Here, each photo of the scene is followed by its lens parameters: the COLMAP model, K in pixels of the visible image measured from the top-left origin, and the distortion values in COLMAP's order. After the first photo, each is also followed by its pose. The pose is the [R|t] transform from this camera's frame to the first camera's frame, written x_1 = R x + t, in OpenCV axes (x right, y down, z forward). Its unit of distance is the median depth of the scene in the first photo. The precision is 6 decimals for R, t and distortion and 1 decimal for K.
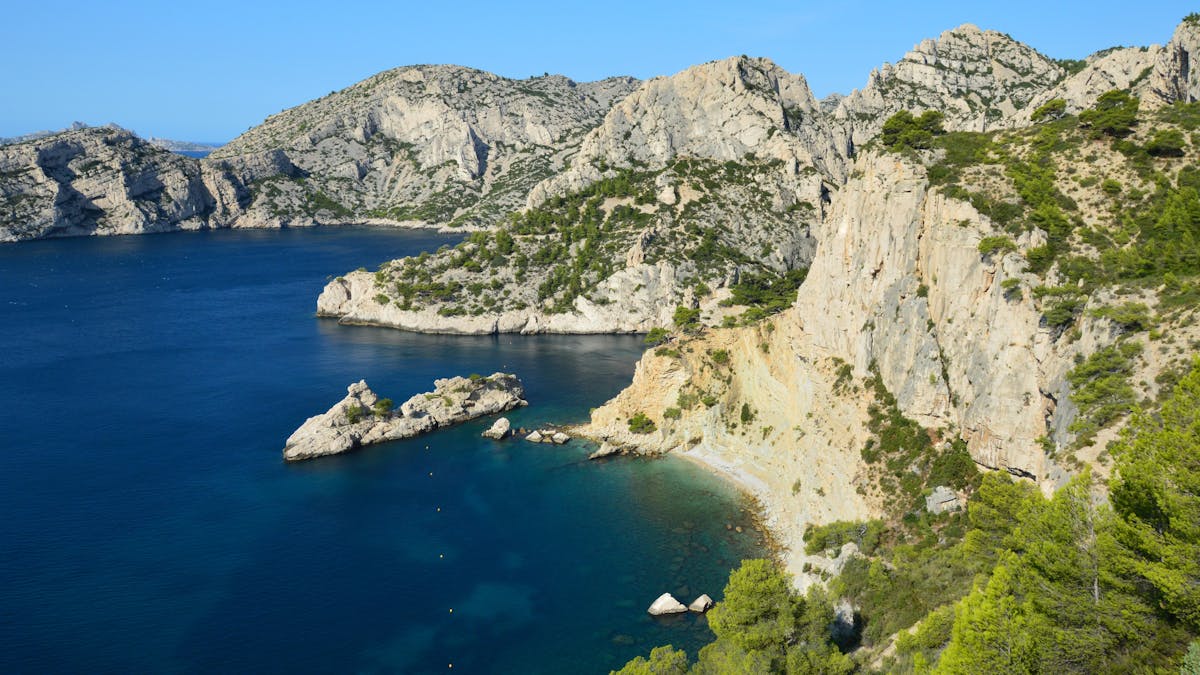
lens RADIAL K [[895.2, 0, 600.0], [0, 895.2, 337.5], [0, 0, 1]] dist [-0.062721, 0.006399]
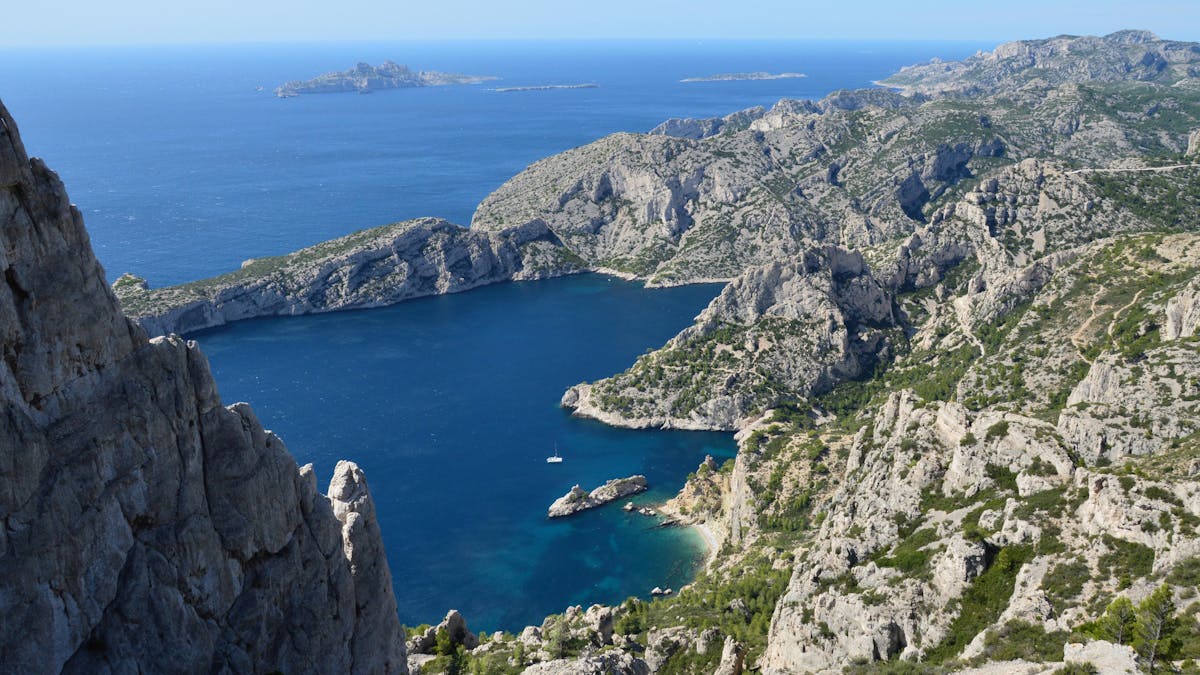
lens RADIAL K [[895.2, 0, 600.0], [0, 895.2, 337.5], [0, 0, 1]] dist [-0.062721, 0.006399]
pose [[0.963950, 0.047002, -0.261900, 0.165558], [-0.018395, 0.993691, 0.110630, -0.241437], [0.265448, -0.101824, 0.958733, -0.518558]]
